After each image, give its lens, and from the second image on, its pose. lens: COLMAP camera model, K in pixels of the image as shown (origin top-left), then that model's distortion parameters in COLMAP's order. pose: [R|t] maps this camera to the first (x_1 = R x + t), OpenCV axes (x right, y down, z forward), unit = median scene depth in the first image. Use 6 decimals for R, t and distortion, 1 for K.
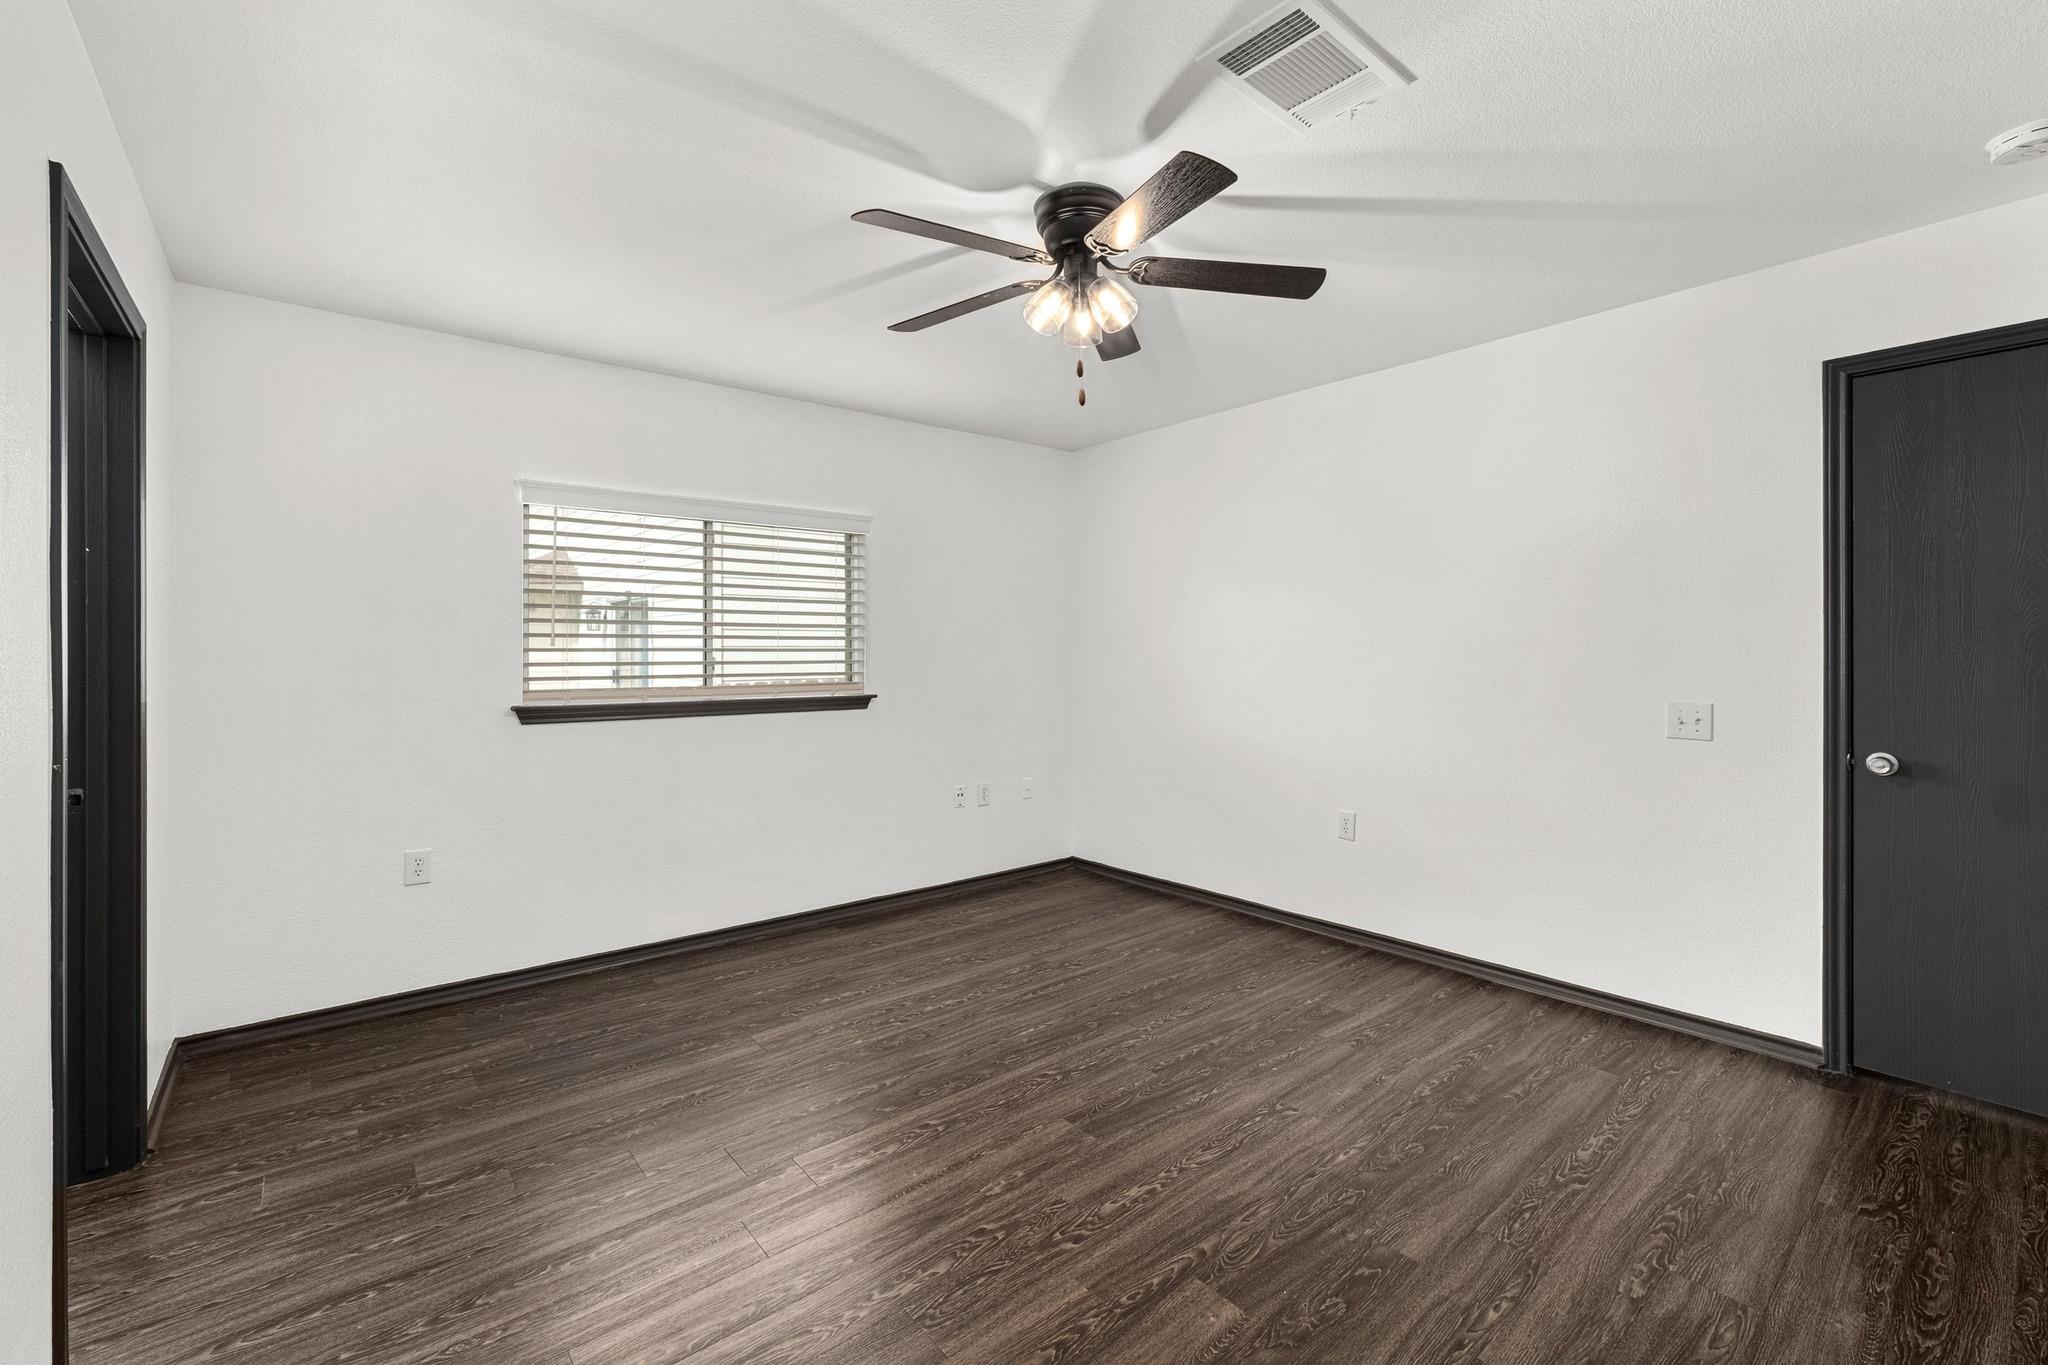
lens RADIAL K [[861.7, 0, 1026.5], [0, 861.7, 647.6], [0, 0, 1]] dist [-0.001879, 0.000212]
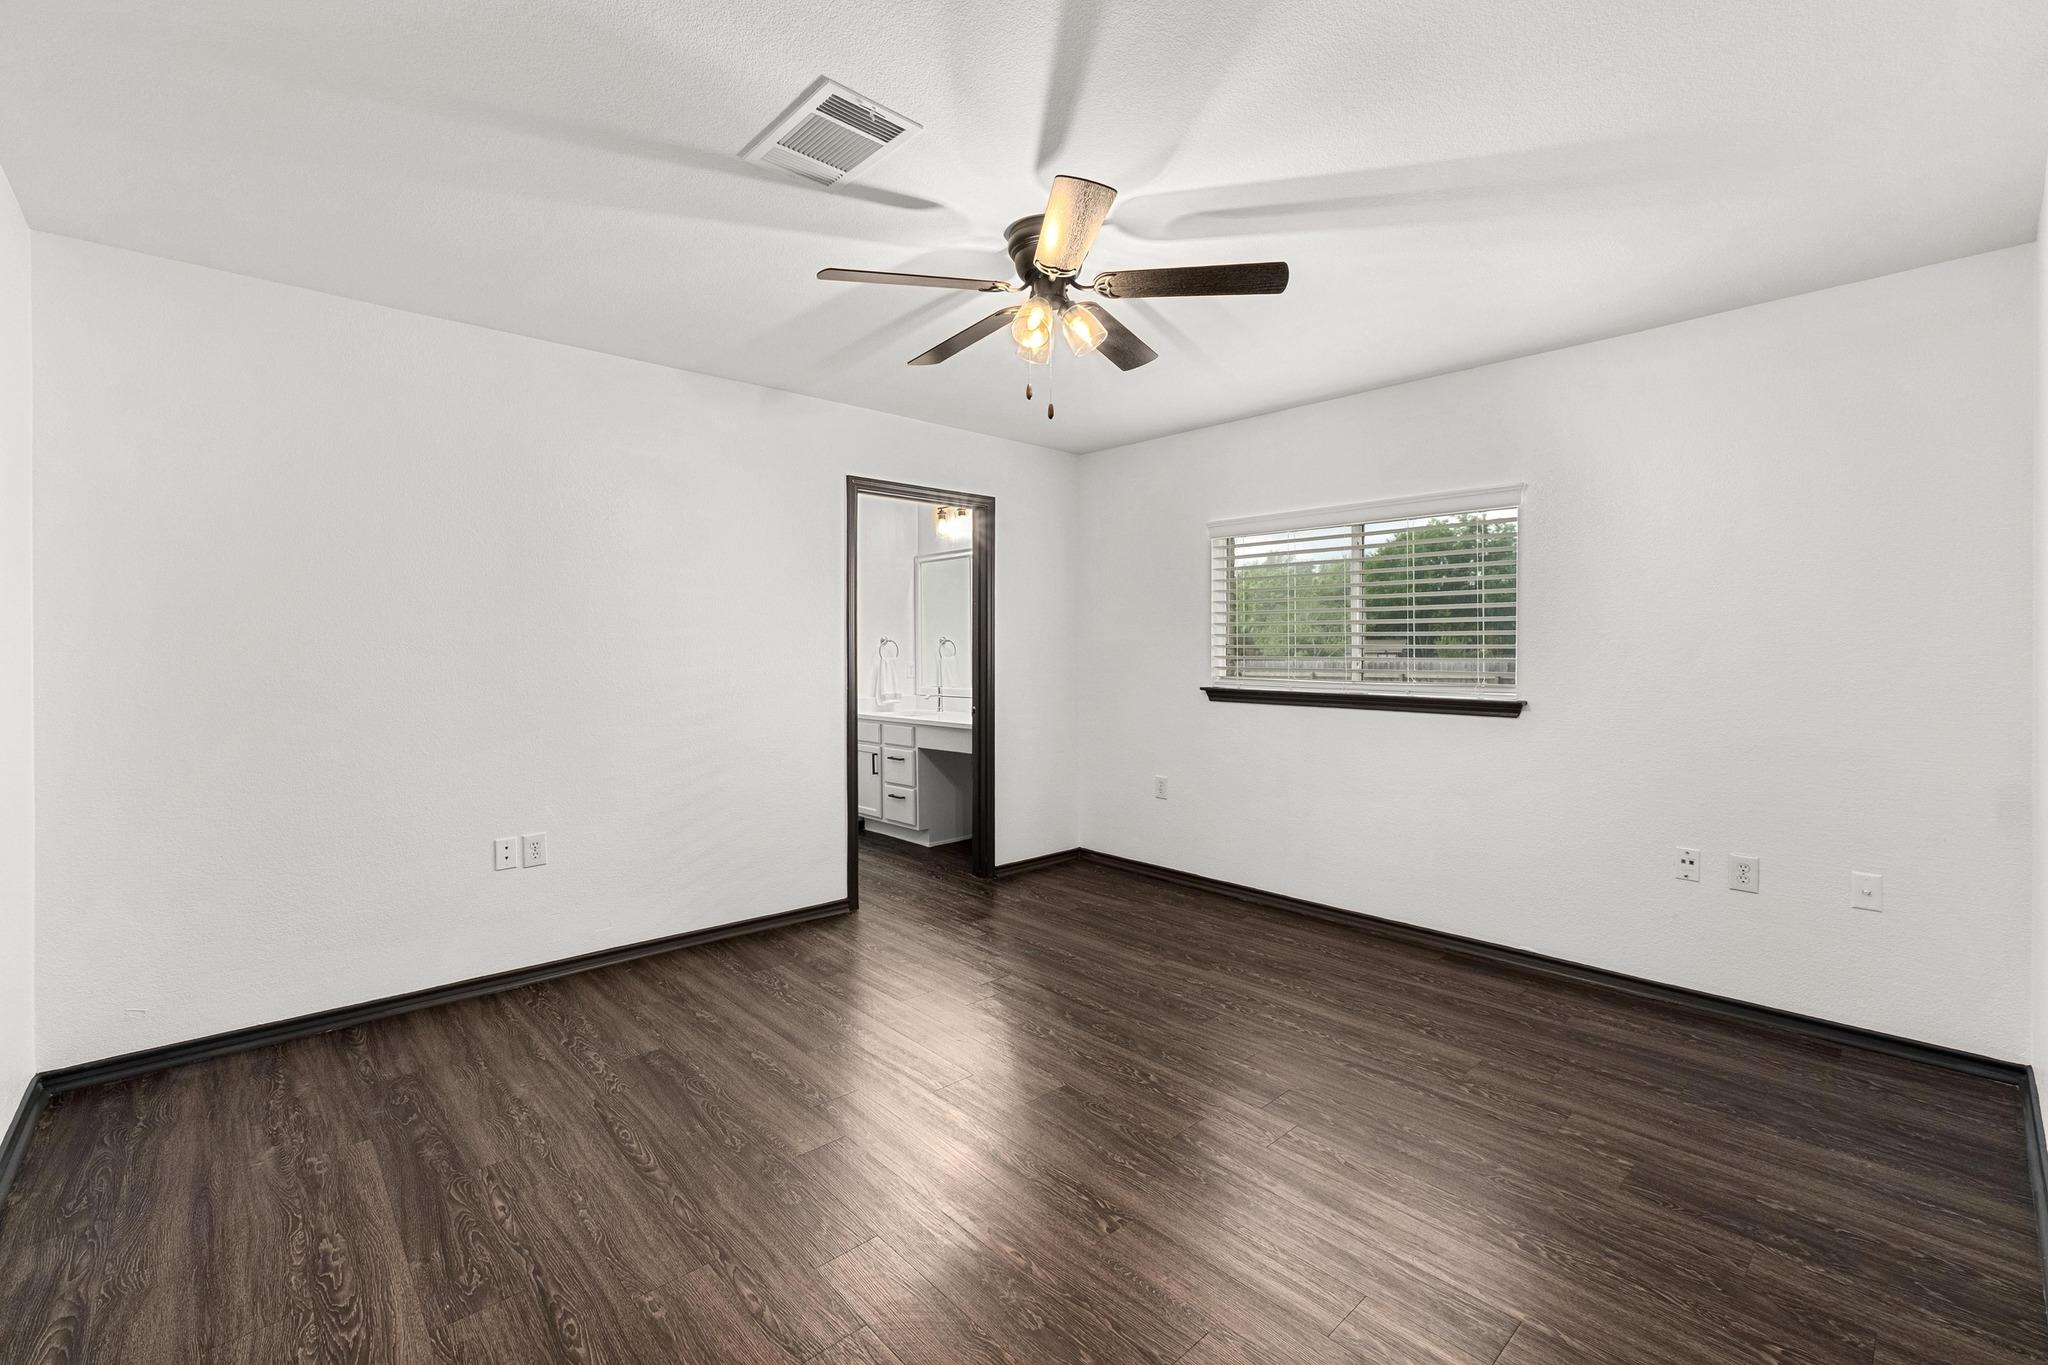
lens RADIAL K [[861.7, 0, 1026.5], [0, 861.7, 647.6], [0, 0, 1]] dist [-0.001879, 0.000212]
pose [[0.074752, 0.002474, -0.997199, 0.735653], [0.004158, 0.999987, 0.002793, -0.000246], [0.997193, -0.004355, 0.074741, 0.580623]]
